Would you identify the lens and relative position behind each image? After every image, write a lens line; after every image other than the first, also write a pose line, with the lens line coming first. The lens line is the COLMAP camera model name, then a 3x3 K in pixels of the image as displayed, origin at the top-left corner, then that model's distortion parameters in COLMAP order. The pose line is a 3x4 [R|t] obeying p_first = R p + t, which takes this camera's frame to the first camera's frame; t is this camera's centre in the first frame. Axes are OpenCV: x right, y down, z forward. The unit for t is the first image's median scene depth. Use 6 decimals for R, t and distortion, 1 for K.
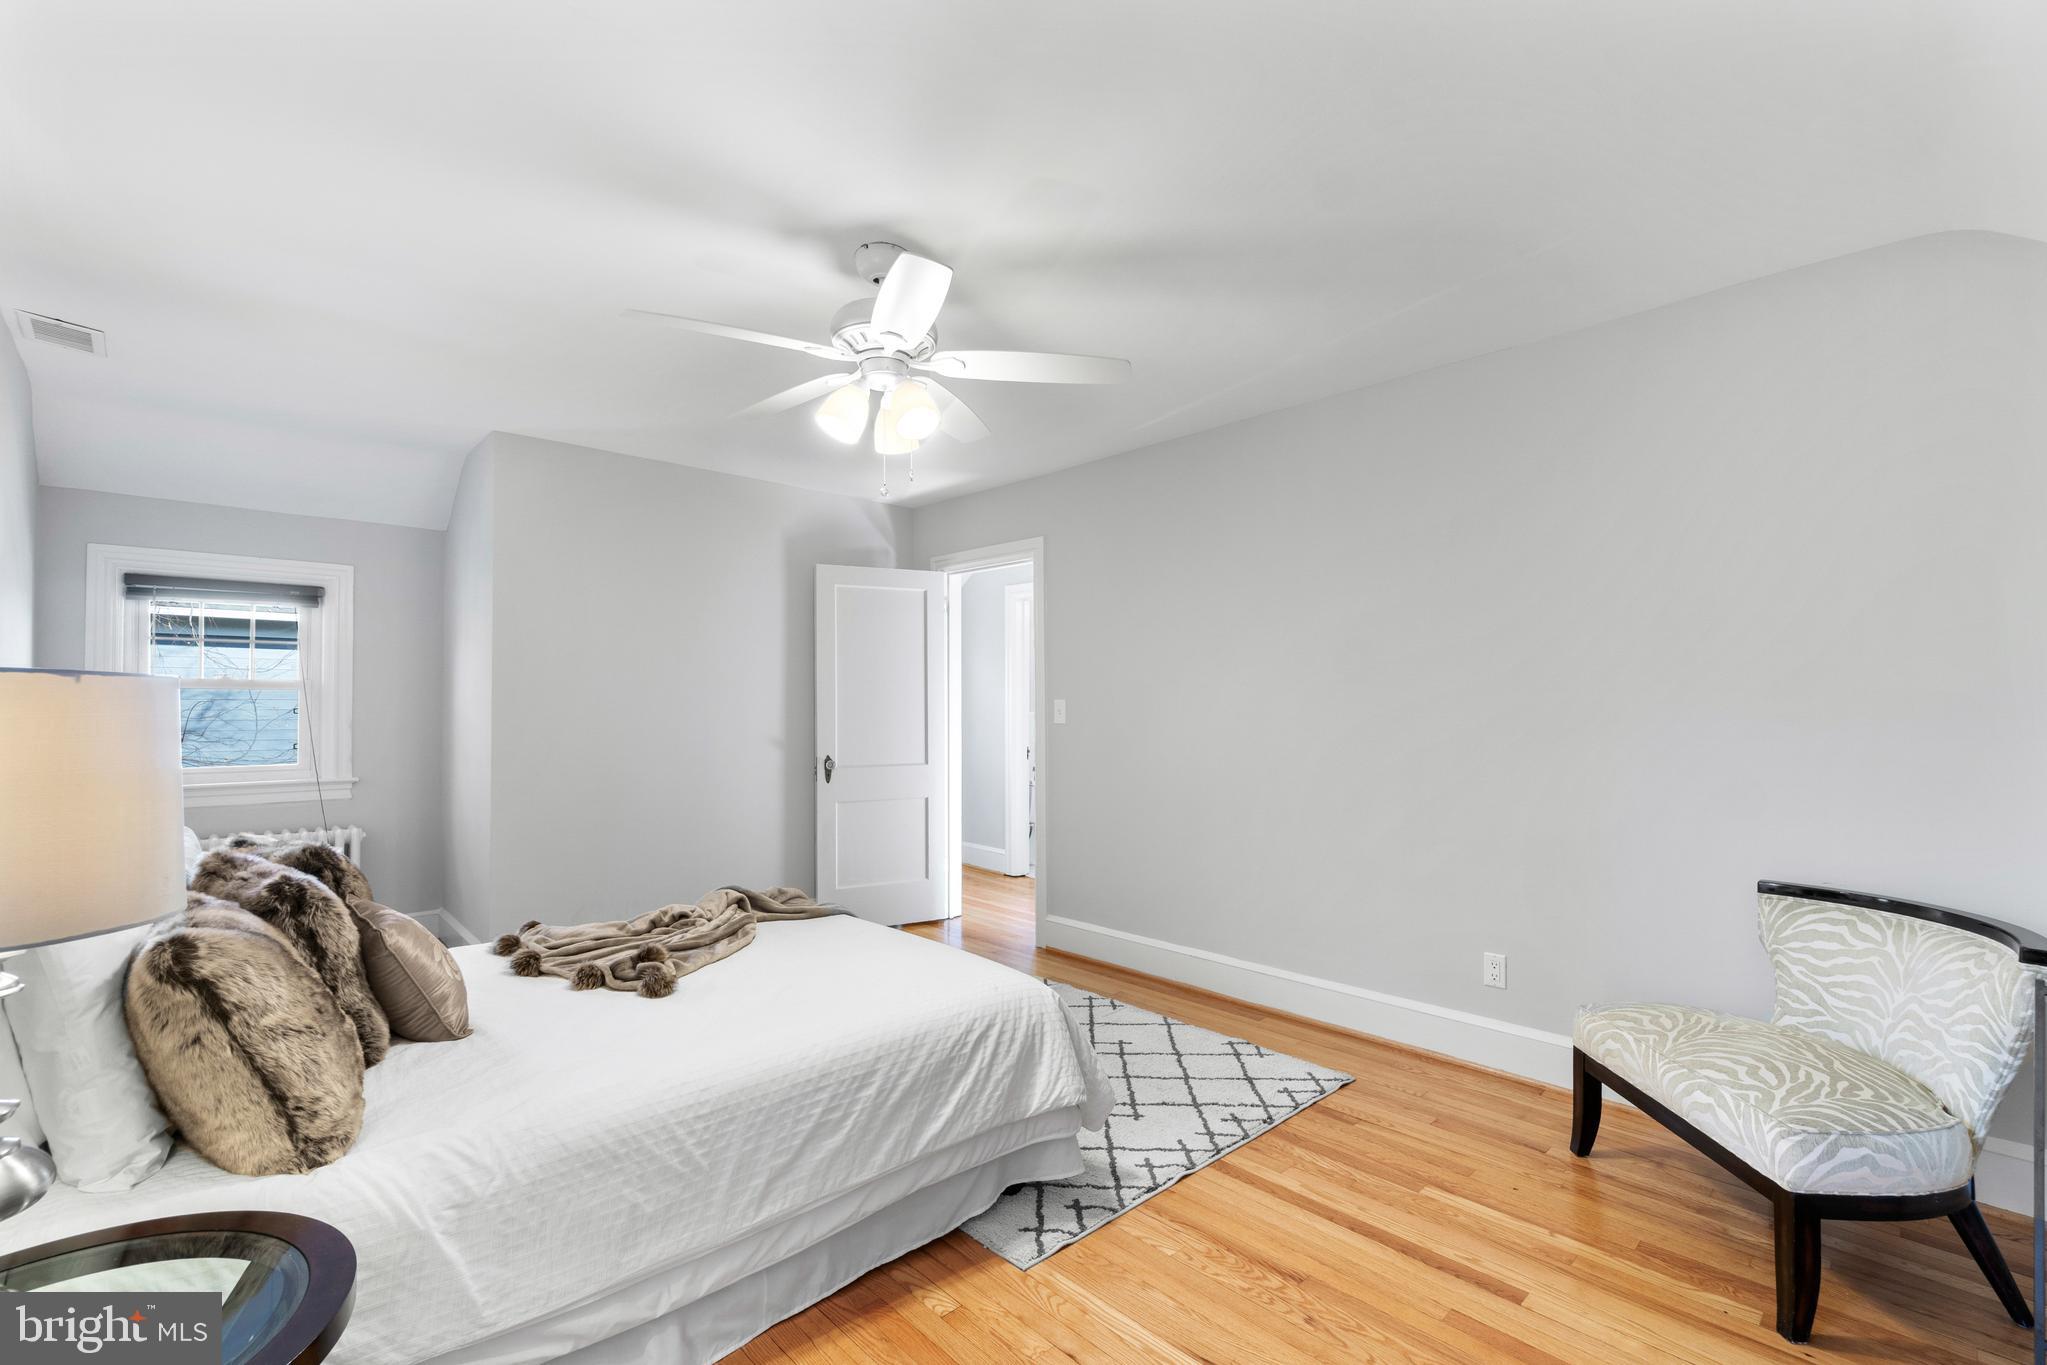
lens RADIAL K [[882.0, 0, 1019.5], [0, 882.0, 699.7], [0, 0, 1]] dist [-0.017090, 0.000083]
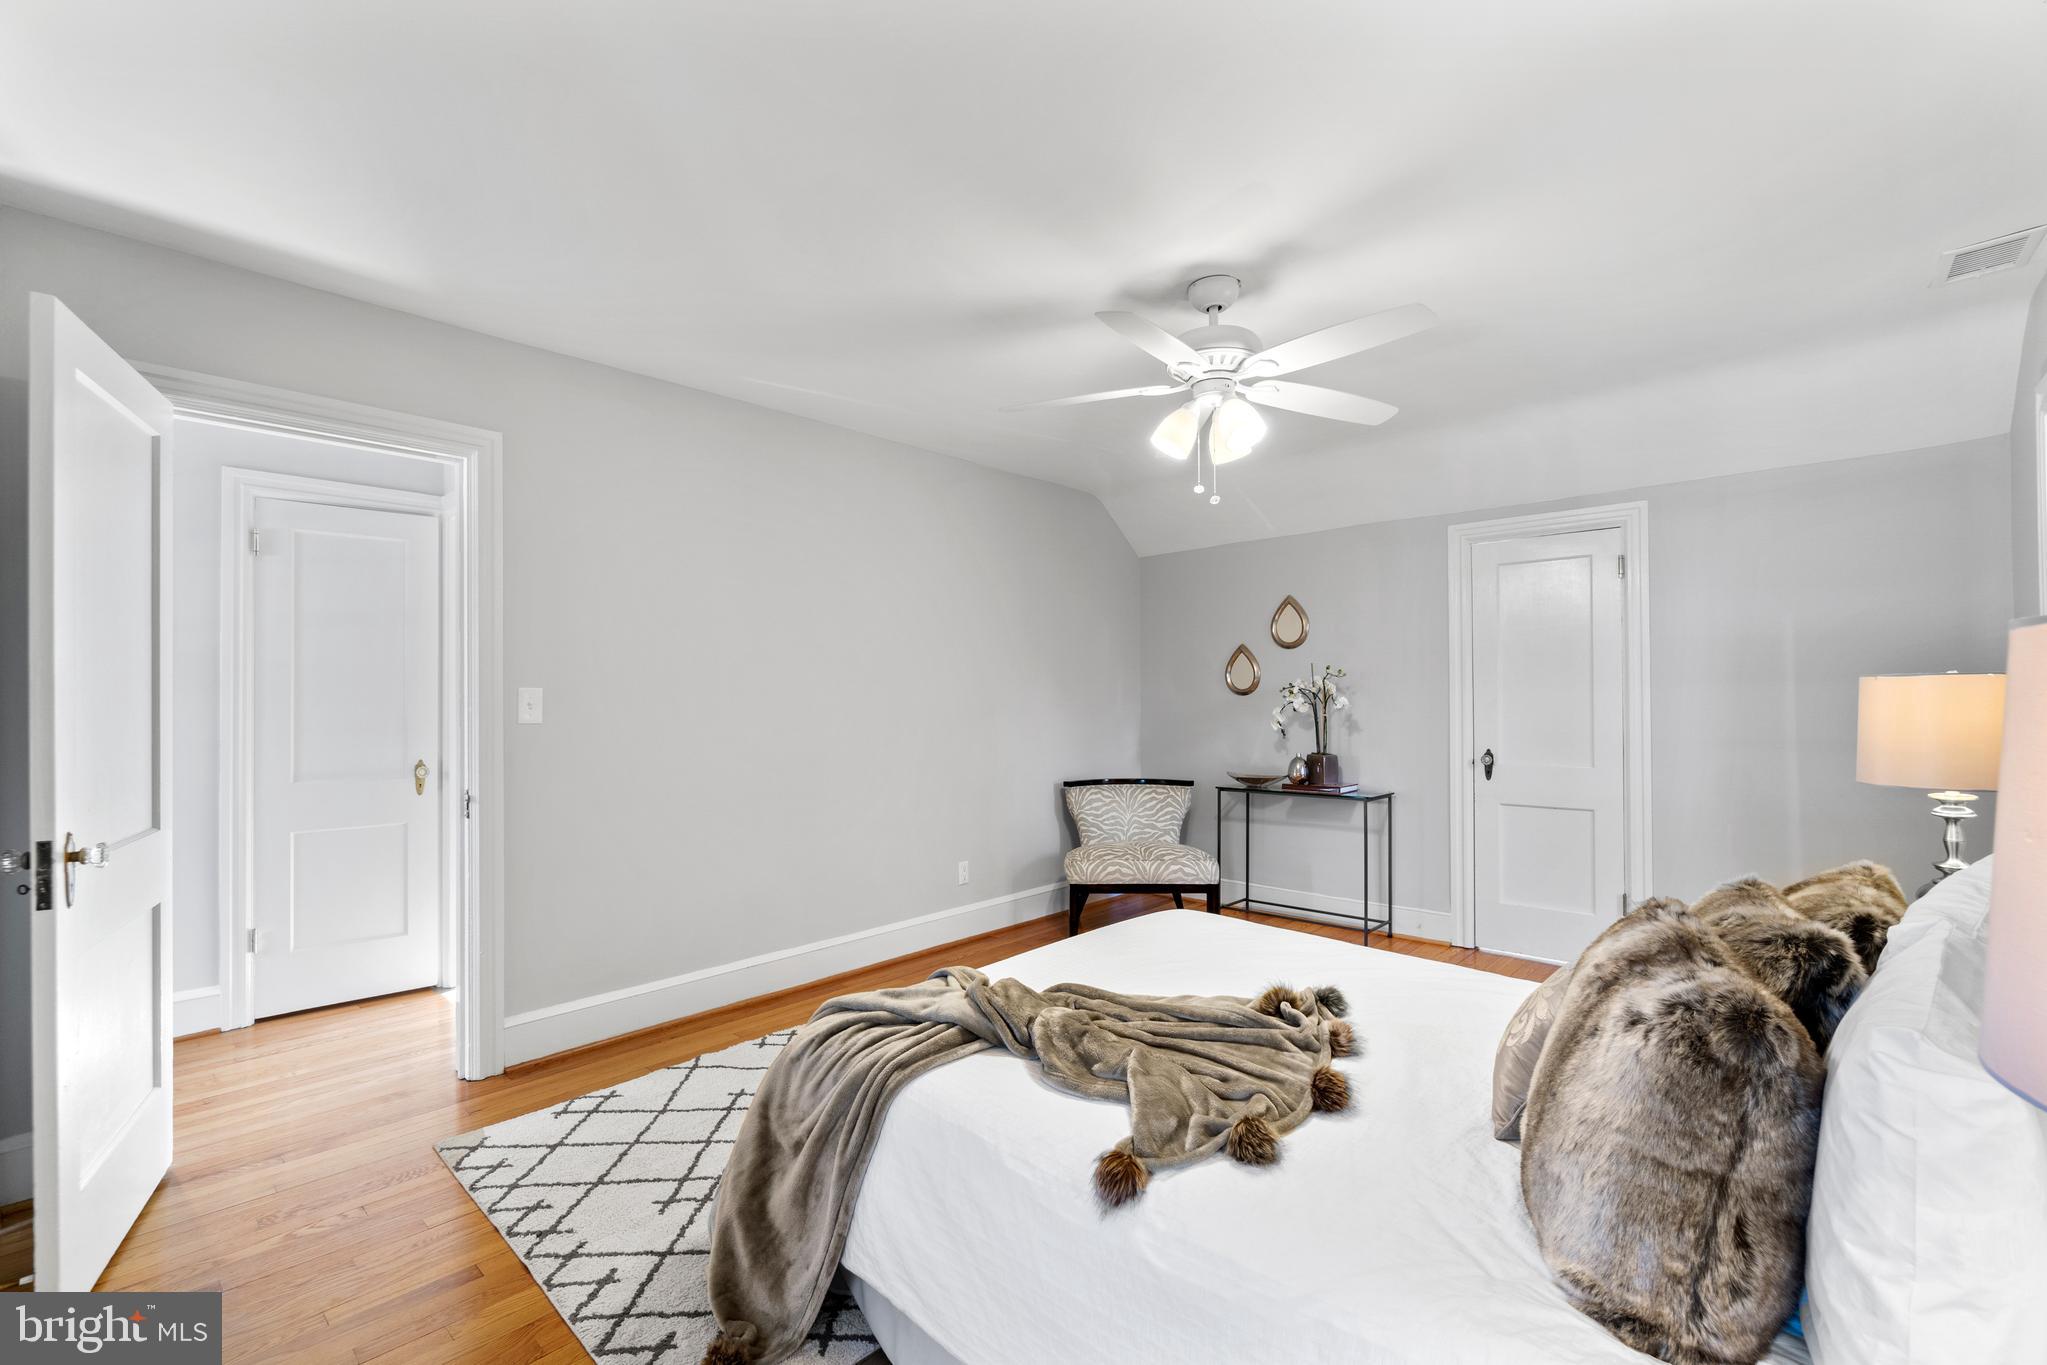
lens RADIAL K [[891.8, 0, 1003.6], [0, 891.8, 679.9], [0, 0, 1]] dist [-0.001785, 0.000067]
pose [[-0.068989, 0.015133, 0.997503, -0.657807], [-0.007543, 0.999848, -0.015690, 0.001928], [-0.997589, -0.008606, -0.068865, 0.694521]]
